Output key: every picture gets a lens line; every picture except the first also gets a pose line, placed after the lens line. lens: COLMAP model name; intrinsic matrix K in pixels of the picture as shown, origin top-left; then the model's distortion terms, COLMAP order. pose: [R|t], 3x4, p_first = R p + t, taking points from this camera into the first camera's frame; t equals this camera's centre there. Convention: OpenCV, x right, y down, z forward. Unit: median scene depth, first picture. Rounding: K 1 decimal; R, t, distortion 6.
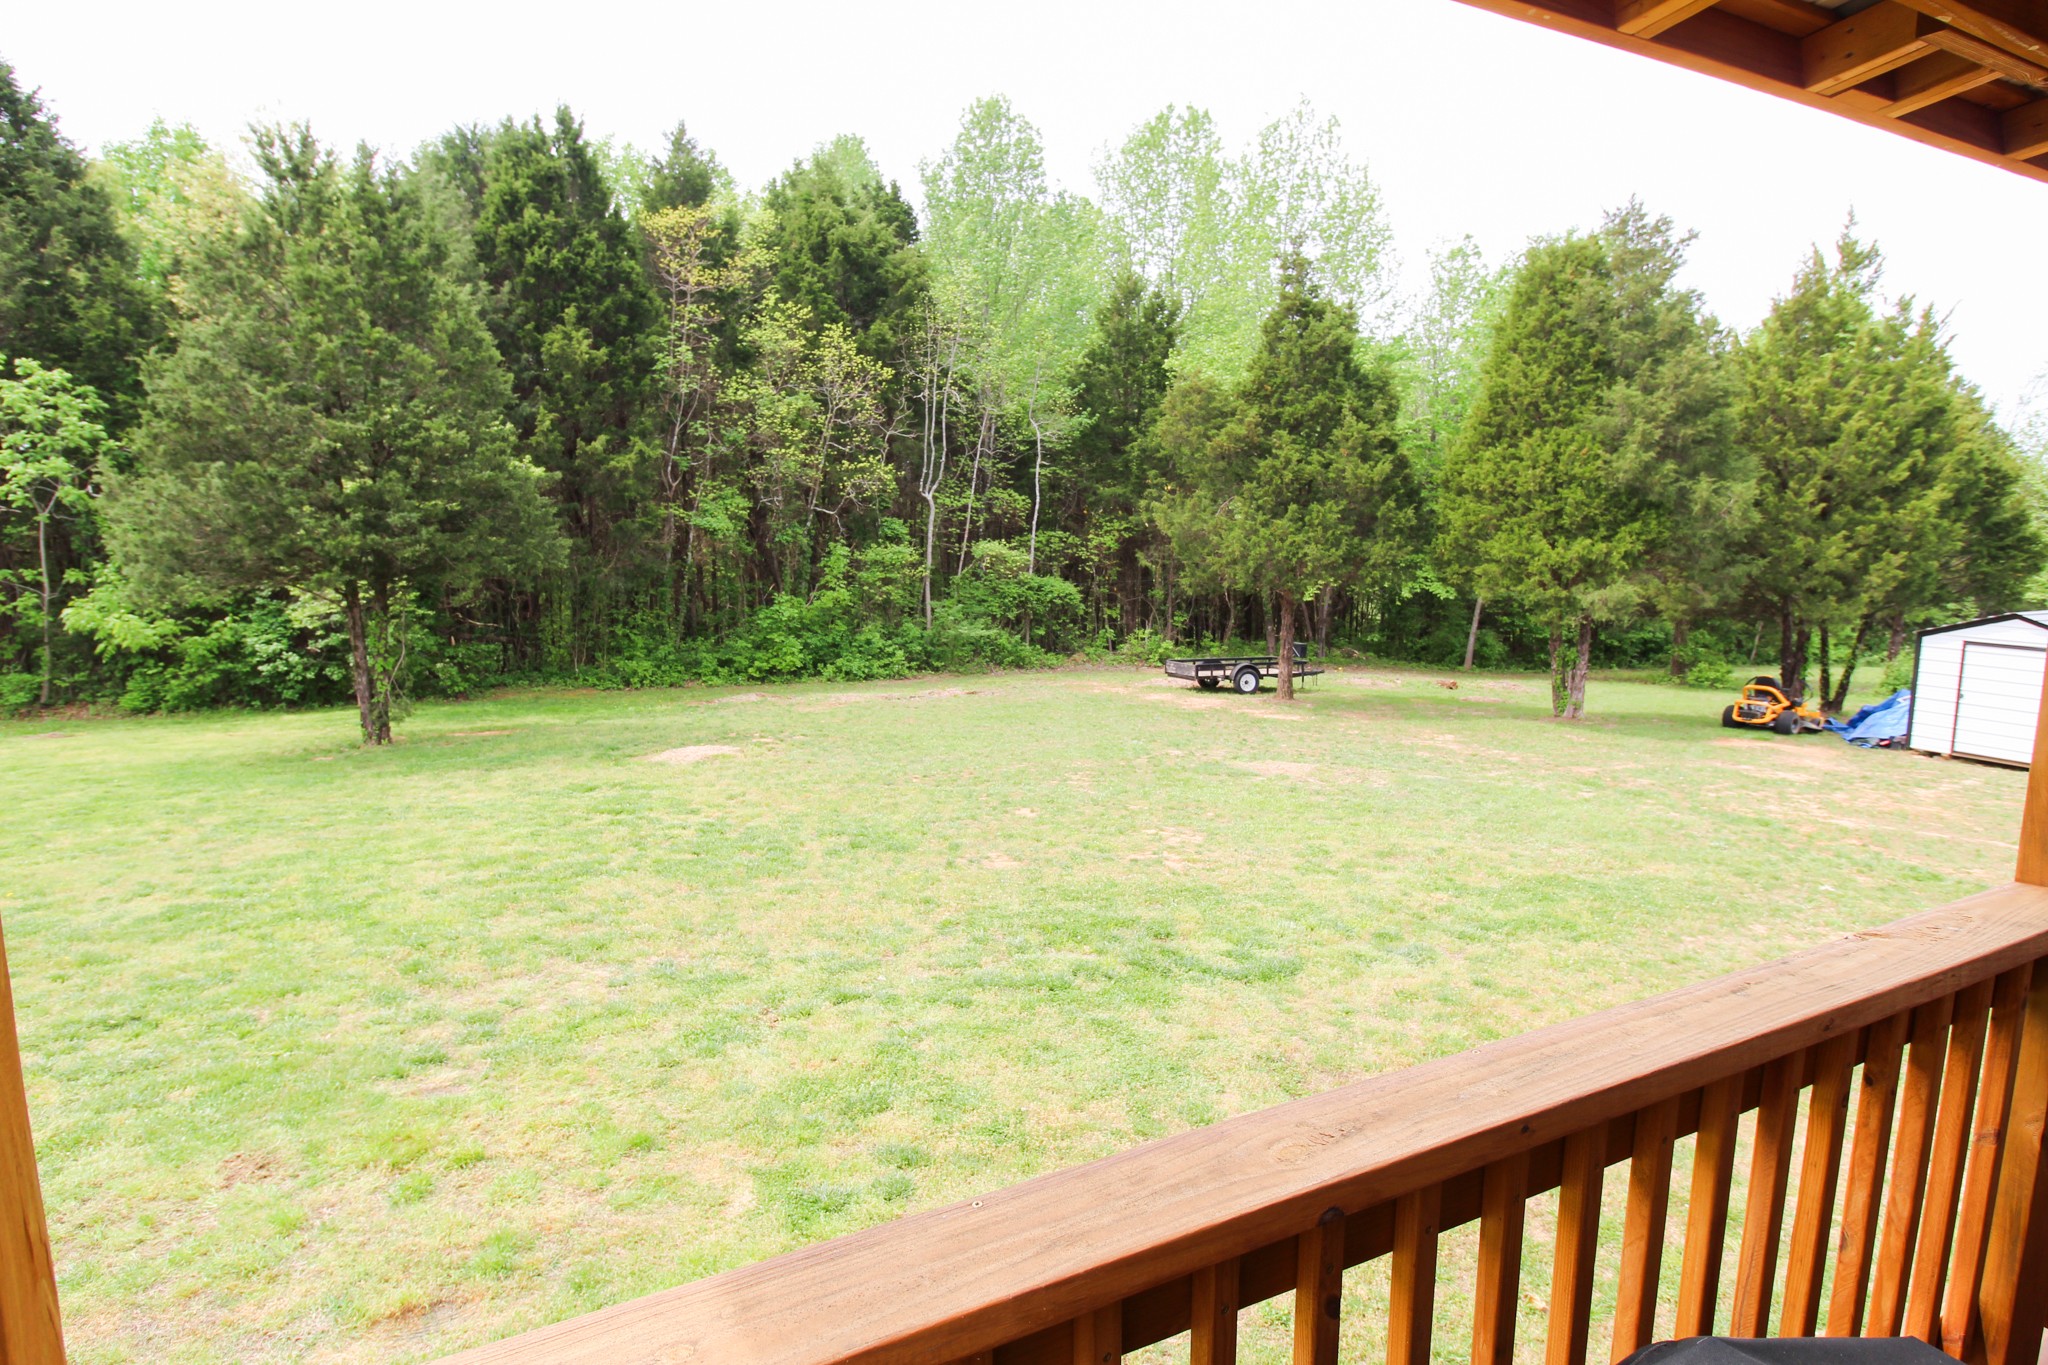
lens RADIAL K [[946.0, 0, 1031.1], [0, 946.0, 678.7], [0, 0, 1]] dist [-0.006447, -0.009678]
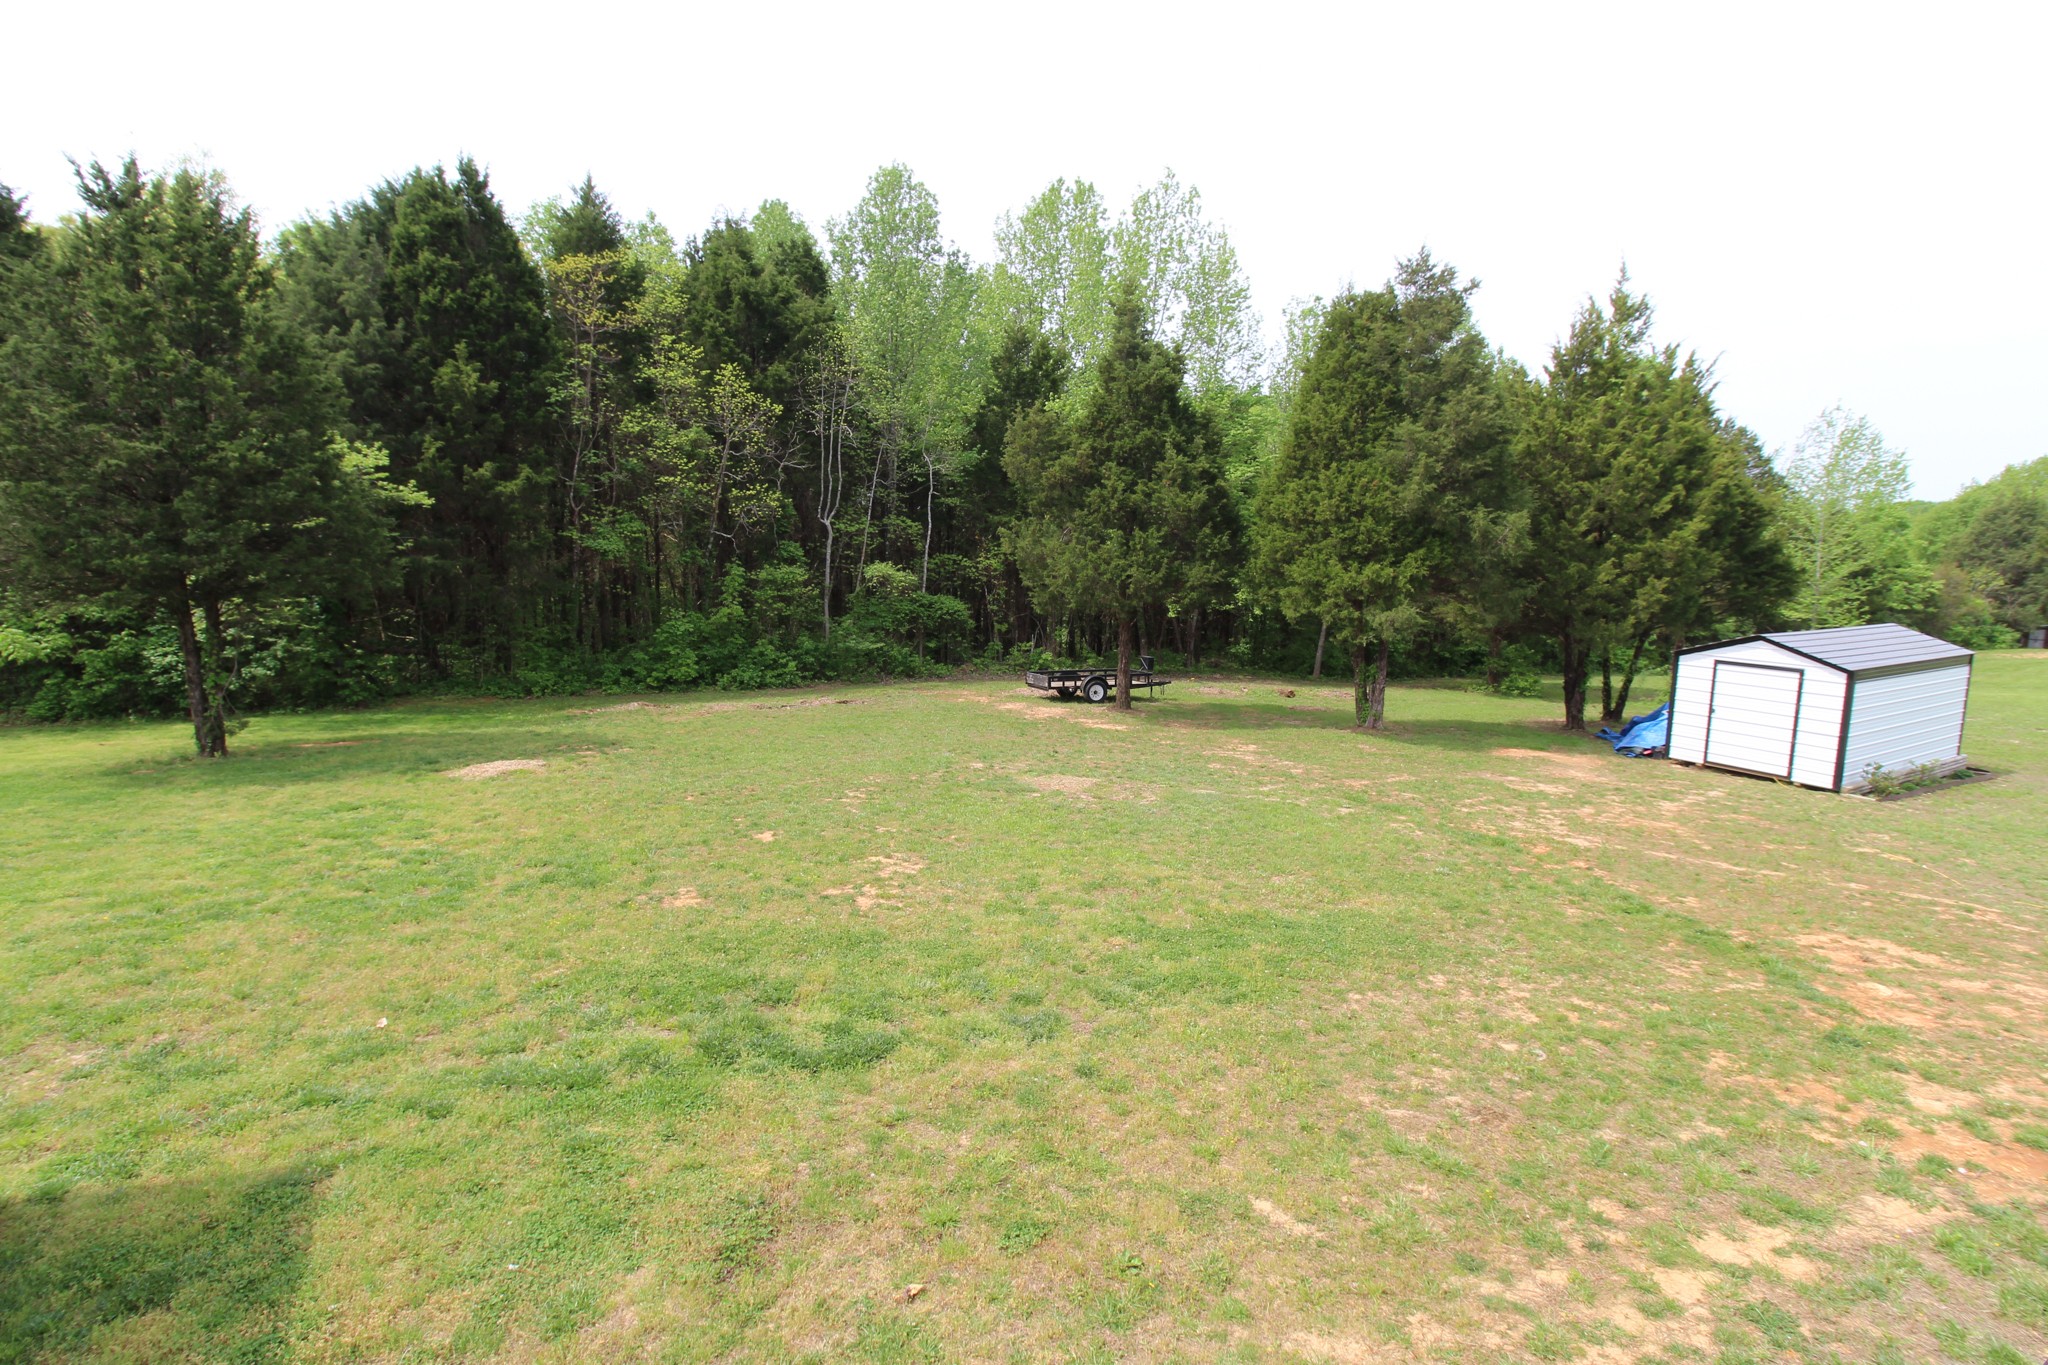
lens RADIAL K [[795.0, 0, 1025.3], [0, 795.0, 680.3], [0, 0, 1]] dist [-0.016730, -0.002116]
pose [[0.999458, 0.001788, 0.032869, 0.143238], [-0.001856, 0.999996, 0.002044, -0.014708], [-0.032865, -0.002104, 0.999458, 0.096175]]
